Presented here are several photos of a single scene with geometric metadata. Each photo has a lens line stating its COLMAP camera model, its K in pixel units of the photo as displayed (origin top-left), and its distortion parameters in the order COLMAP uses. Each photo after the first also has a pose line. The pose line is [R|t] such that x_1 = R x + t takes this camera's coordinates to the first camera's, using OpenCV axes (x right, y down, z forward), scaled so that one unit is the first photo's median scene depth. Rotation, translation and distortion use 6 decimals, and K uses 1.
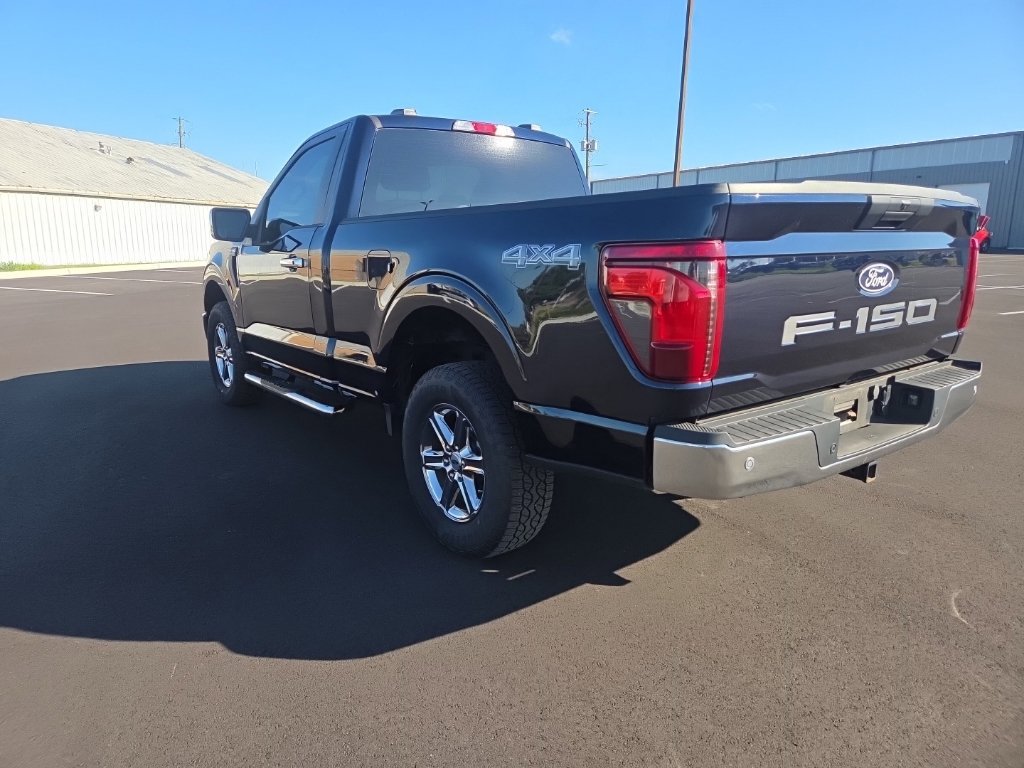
lens RADIAL K [[684.7, 0, 492.9], [0, 684.7, 396.6], [0, 0, 1]] dist [0.083439, -0.072168]
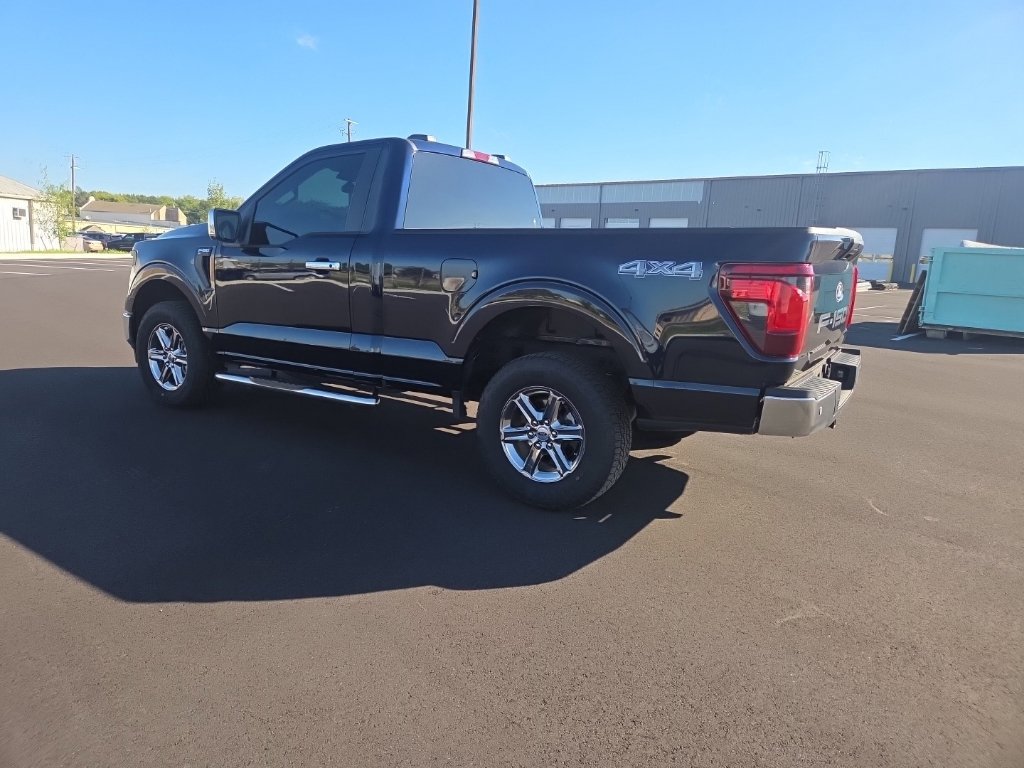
lens RADIAL K [[685.7, 0, 494.7], [0, 685.7, 390.5], [0, 0, 1]] dist [0.075712, -0.063754]
pose [[0.936972, -0.027891, 0.348290, -0.552447], [0.035494, 0.999250, -0.015465, 0.033732], [-0.347597, 0.026853, 0.937259, -0.120480]]
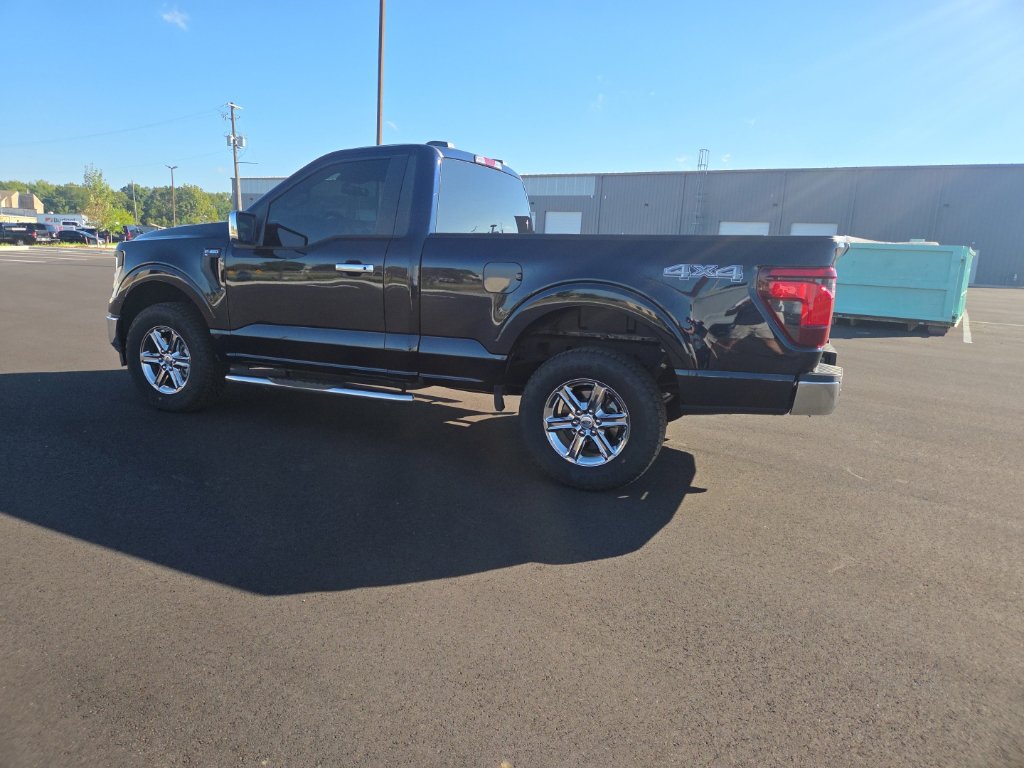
lens RADIAL K [[685.7, 0, 494.7], [0, 685.7, 390.5], [0, 0, 1]] dist [0.075712, -0.063754]
pose [[0.871040, -0.061884, 0.487298, -0.850043], [0.068144, 0.997664, 0.004892, 0.014910], [-0.486462, 0.028945, 0.873222, -0.086355]]
